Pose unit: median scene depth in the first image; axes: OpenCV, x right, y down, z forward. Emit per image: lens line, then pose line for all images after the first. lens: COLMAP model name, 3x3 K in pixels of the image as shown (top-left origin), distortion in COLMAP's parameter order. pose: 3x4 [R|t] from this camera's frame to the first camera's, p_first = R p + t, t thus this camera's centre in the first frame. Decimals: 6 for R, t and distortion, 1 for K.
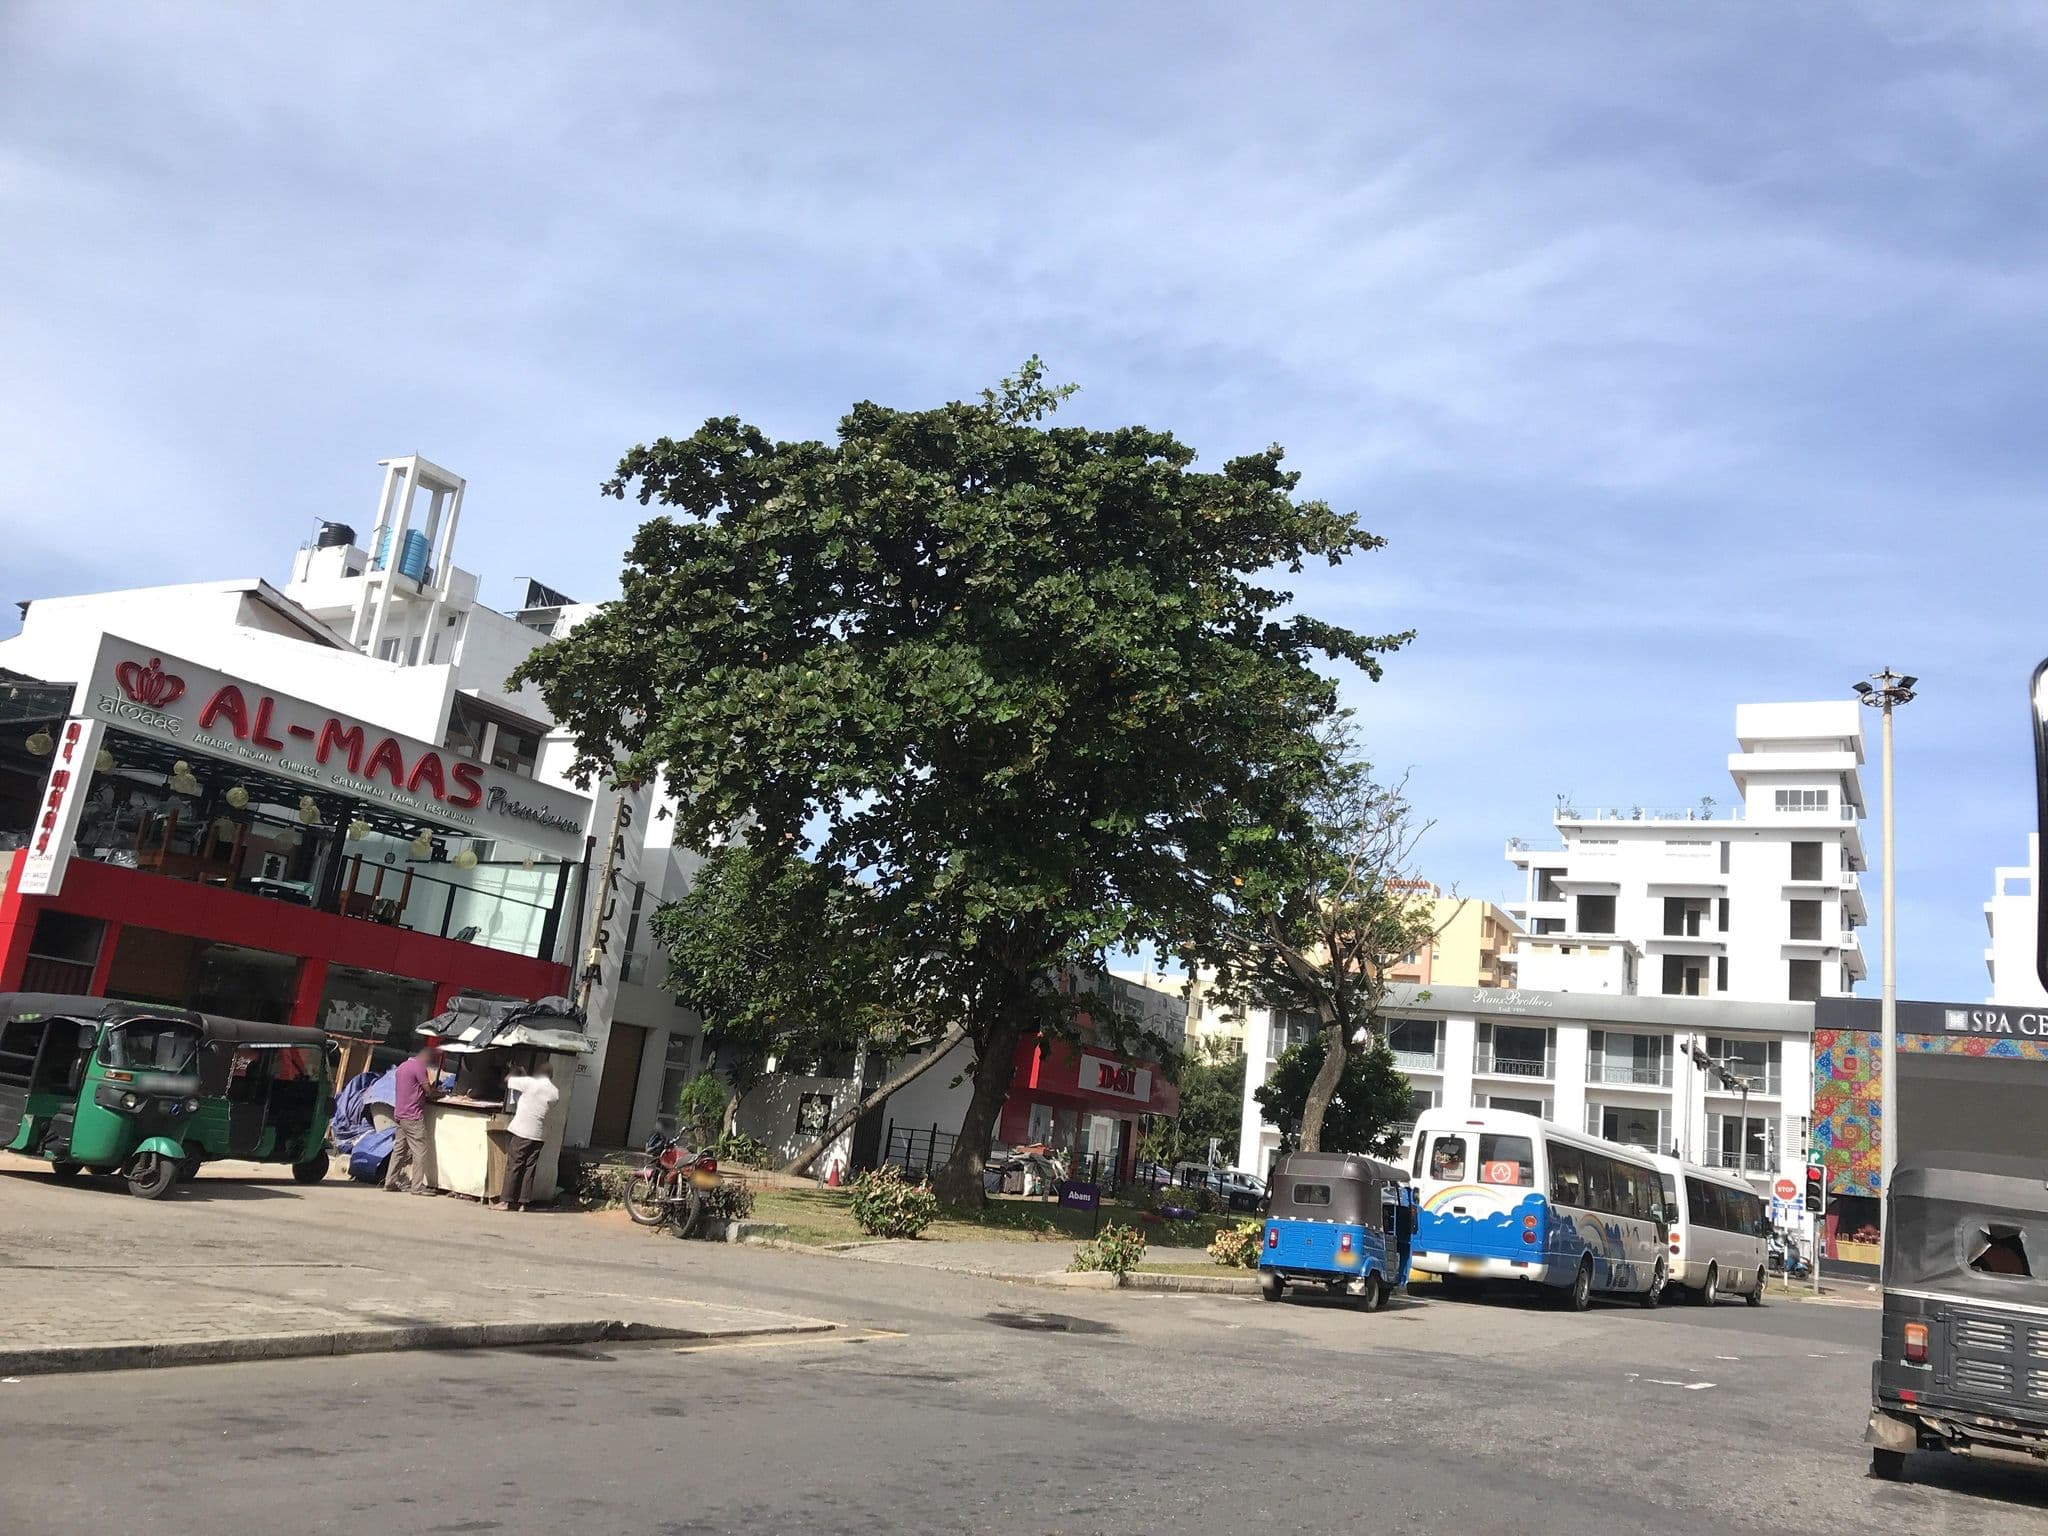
lens RADIAL K [[1633.7, 0, 1024.0], [0, 1633.7, 768.0], [0, 0, 1]] dist [0.007585, 0.017638]
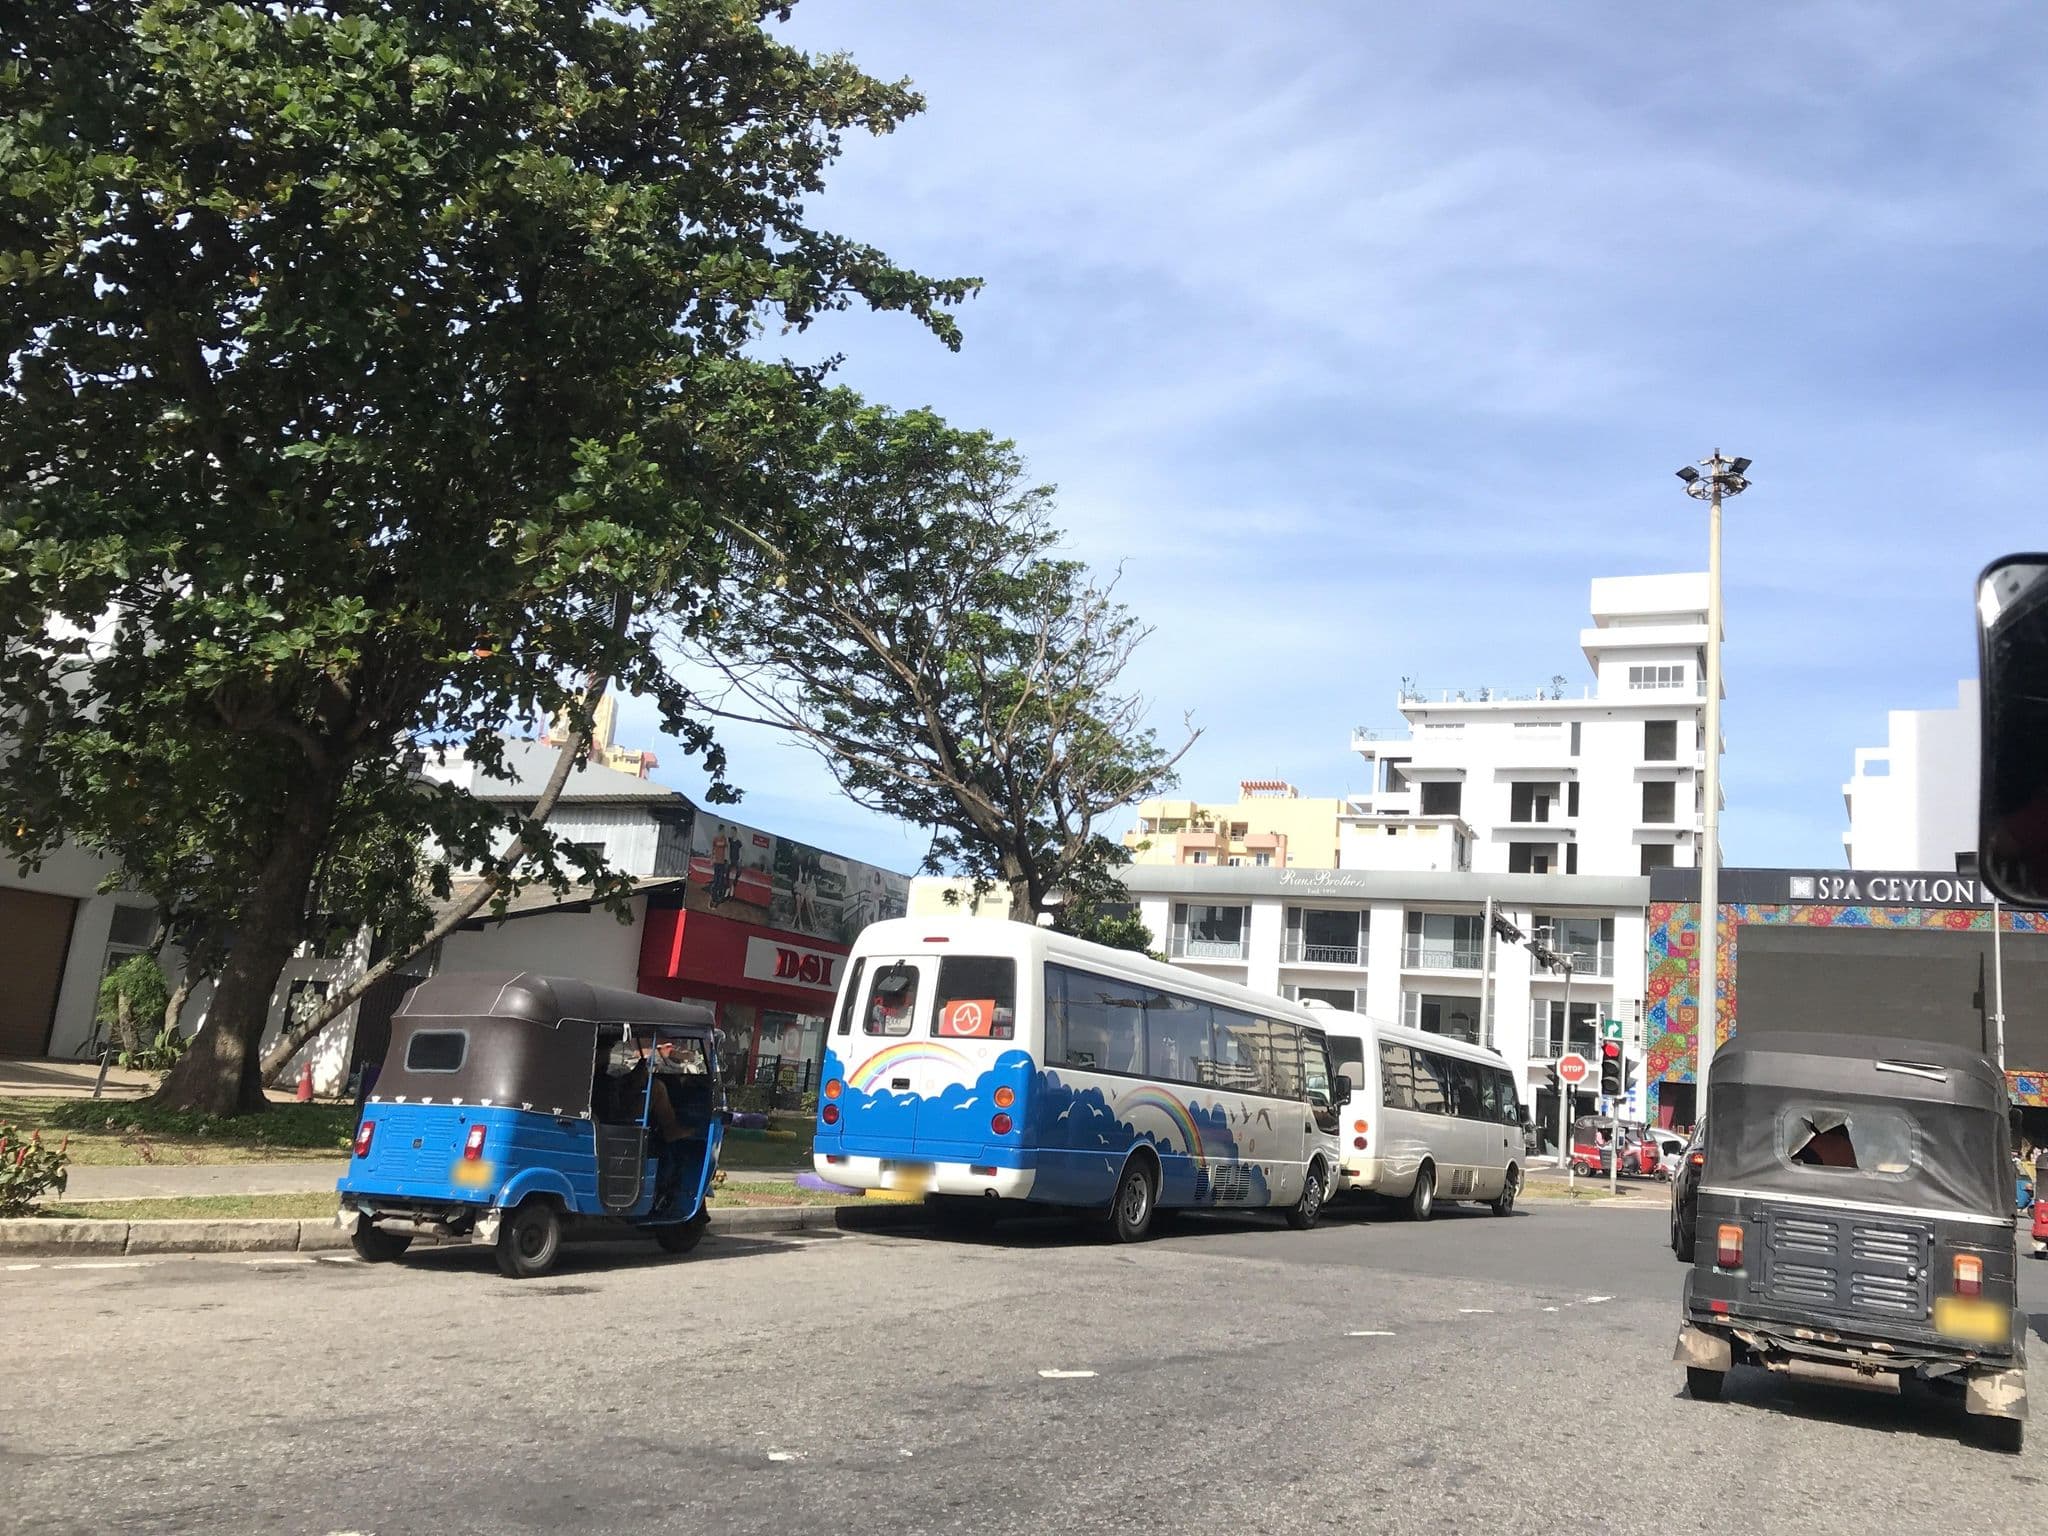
lens RADIAL K [[1608.2, 0, 1025.6], [0, 1608.2, 813.2], [0, 0, 1]] dist [0.079921, -0.122926]
pose [[0.998142, -0.020902, 0.057241, 0.086484], [0.016866, 0.997397, 0.070111, 0.040337], [-0.058557, -0.069016, 0.995896, 0.128373]]
